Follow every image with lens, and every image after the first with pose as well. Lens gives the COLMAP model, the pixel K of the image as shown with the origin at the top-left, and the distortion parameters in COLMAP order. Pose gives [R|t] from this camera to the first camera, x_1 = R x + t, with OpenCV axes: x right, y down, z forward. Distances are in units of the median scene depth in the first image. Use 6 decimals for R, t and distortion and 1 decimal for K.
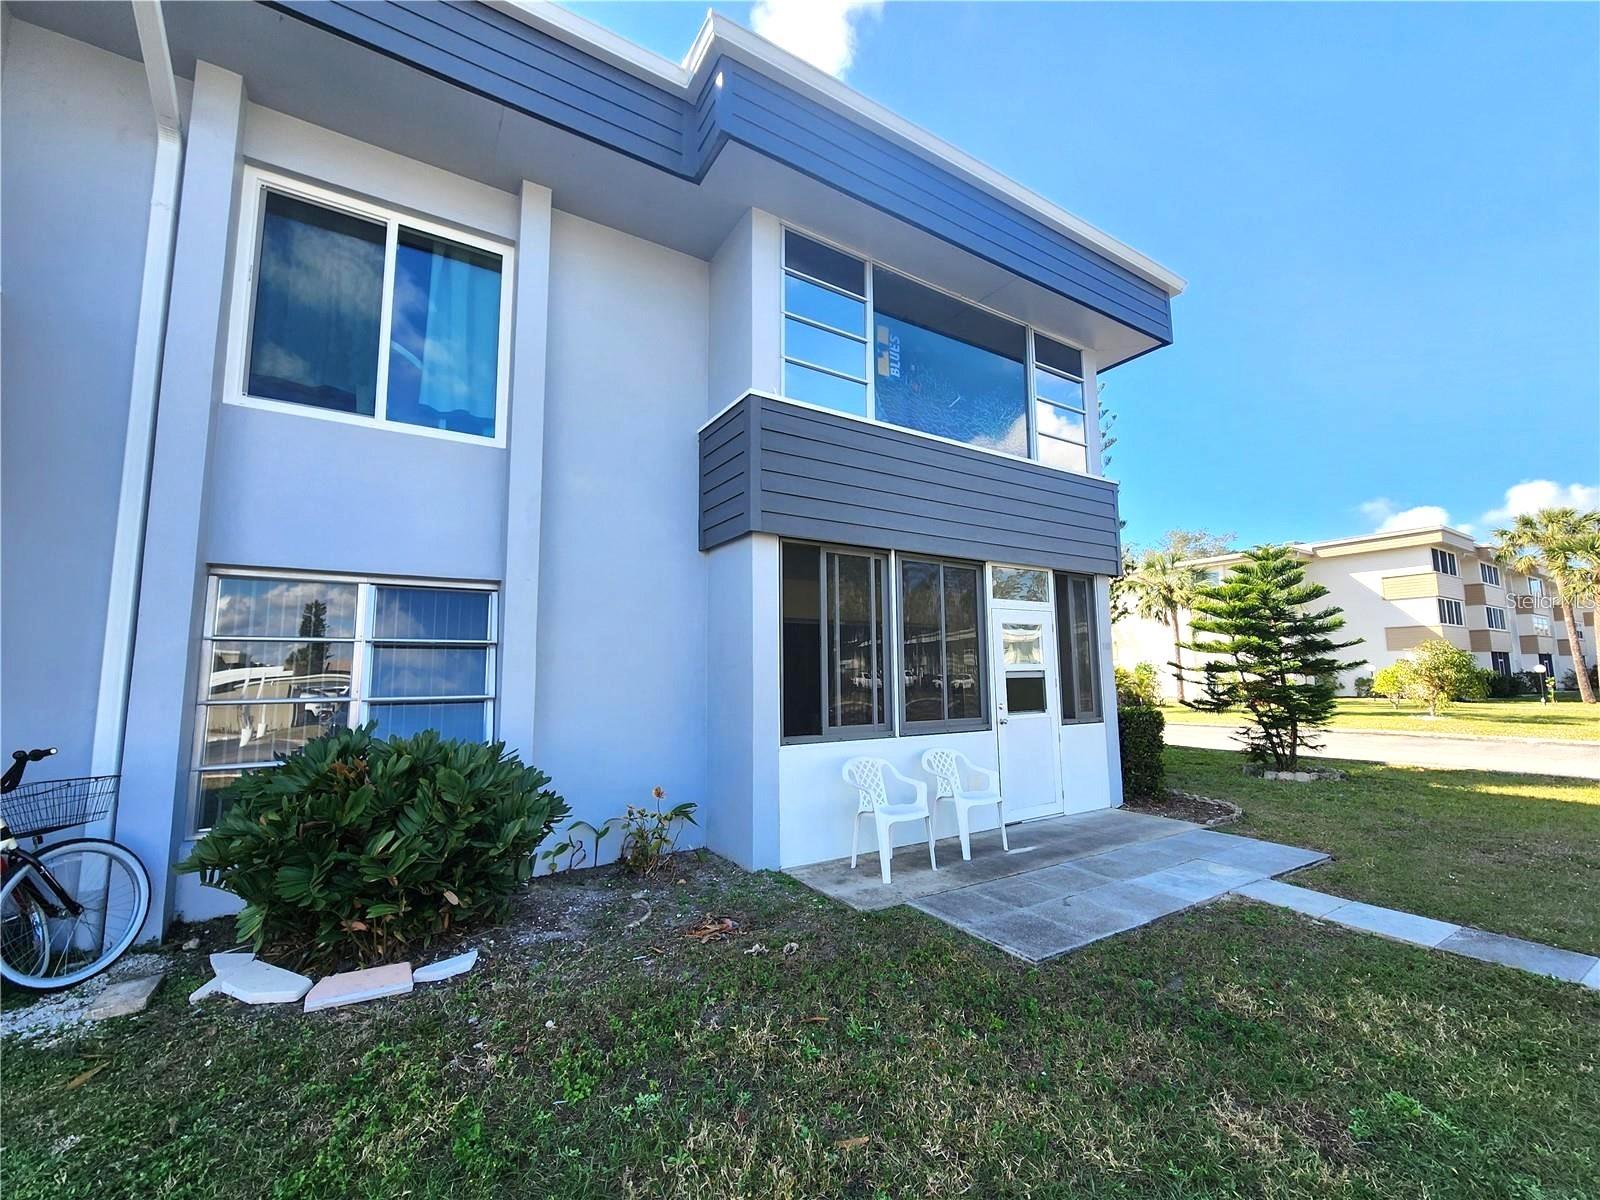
lens RADIAL K [[656.8, 0, 801.1], [0, 656.8, 600.8], [0, 0, 1]] dist [-0.004750, 0.000960]
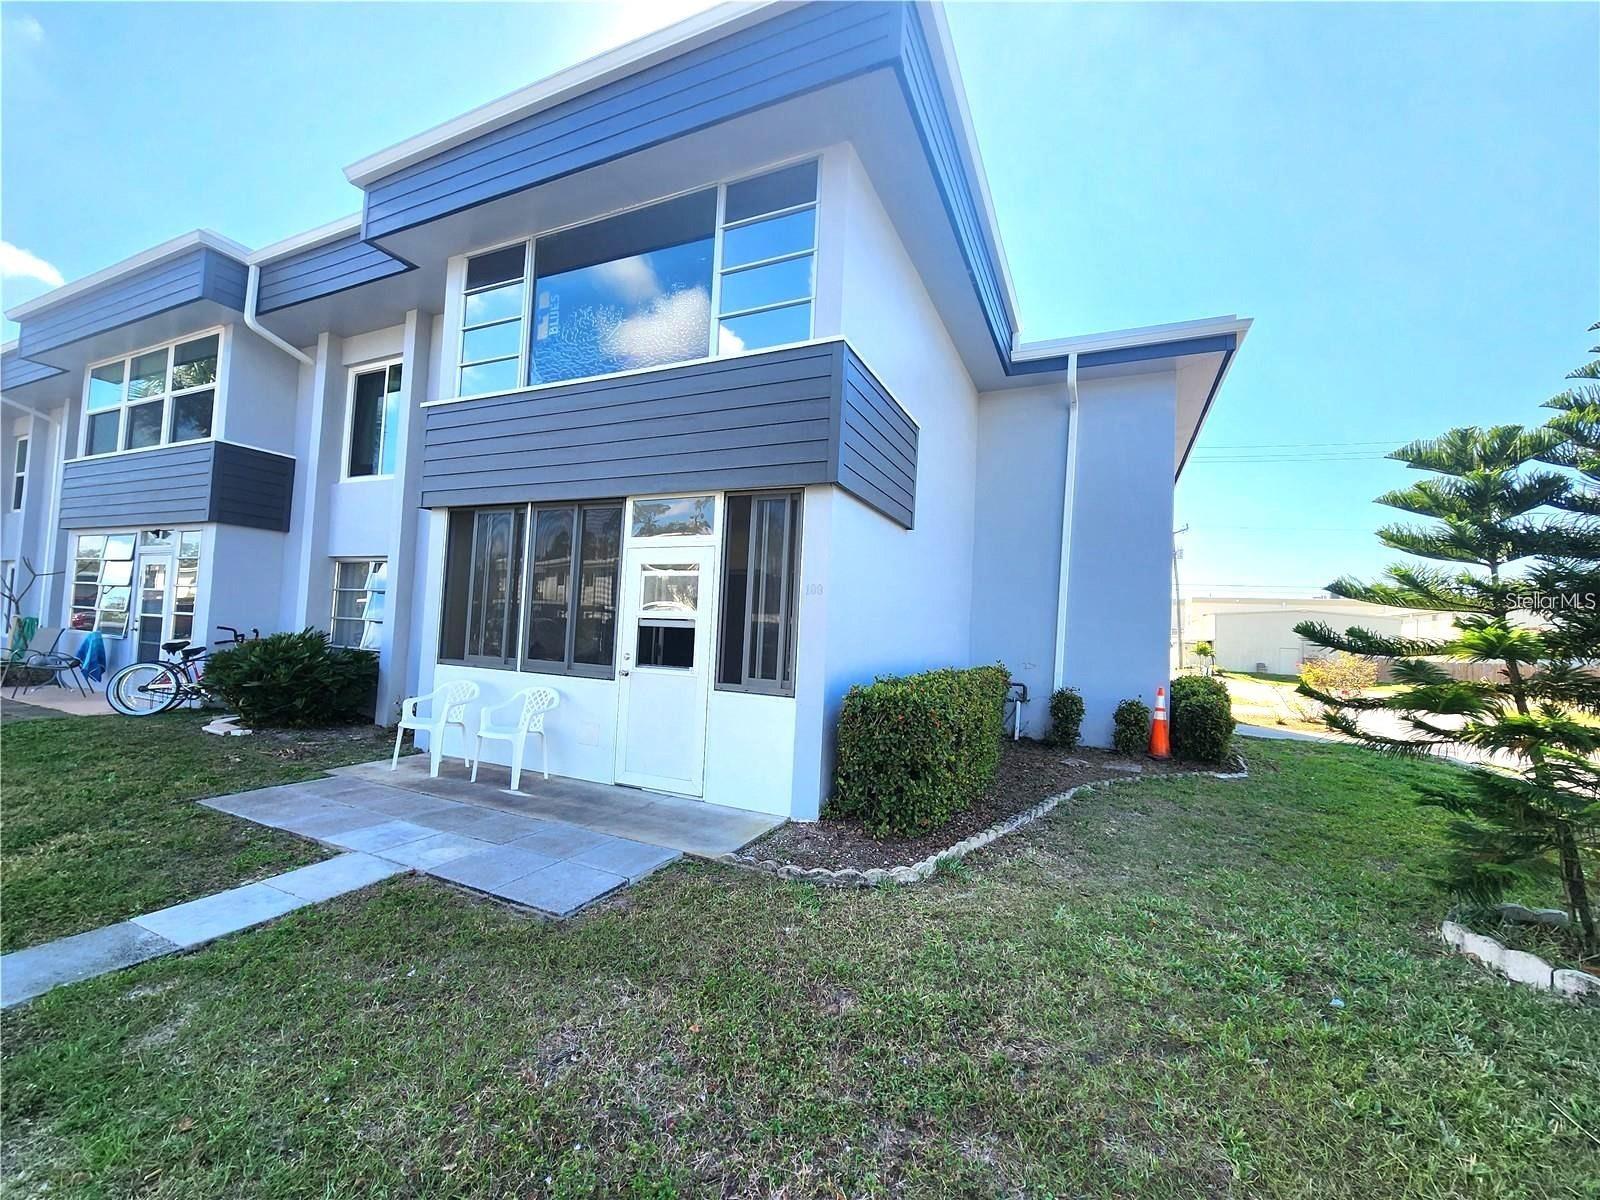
lens RADIAL K [[656.8, 0, 802.8], [0, 656.8, 601.0], [0, 0, 1]] dist [-0.004750, 0.000960]
pose [[0.541153, -0.001609, -0.840923, 1.217060], [0.050440, 0.998260, 0.030549, 0.070349], [0.839410, -0.058947, 0.540292, 0.729748]]
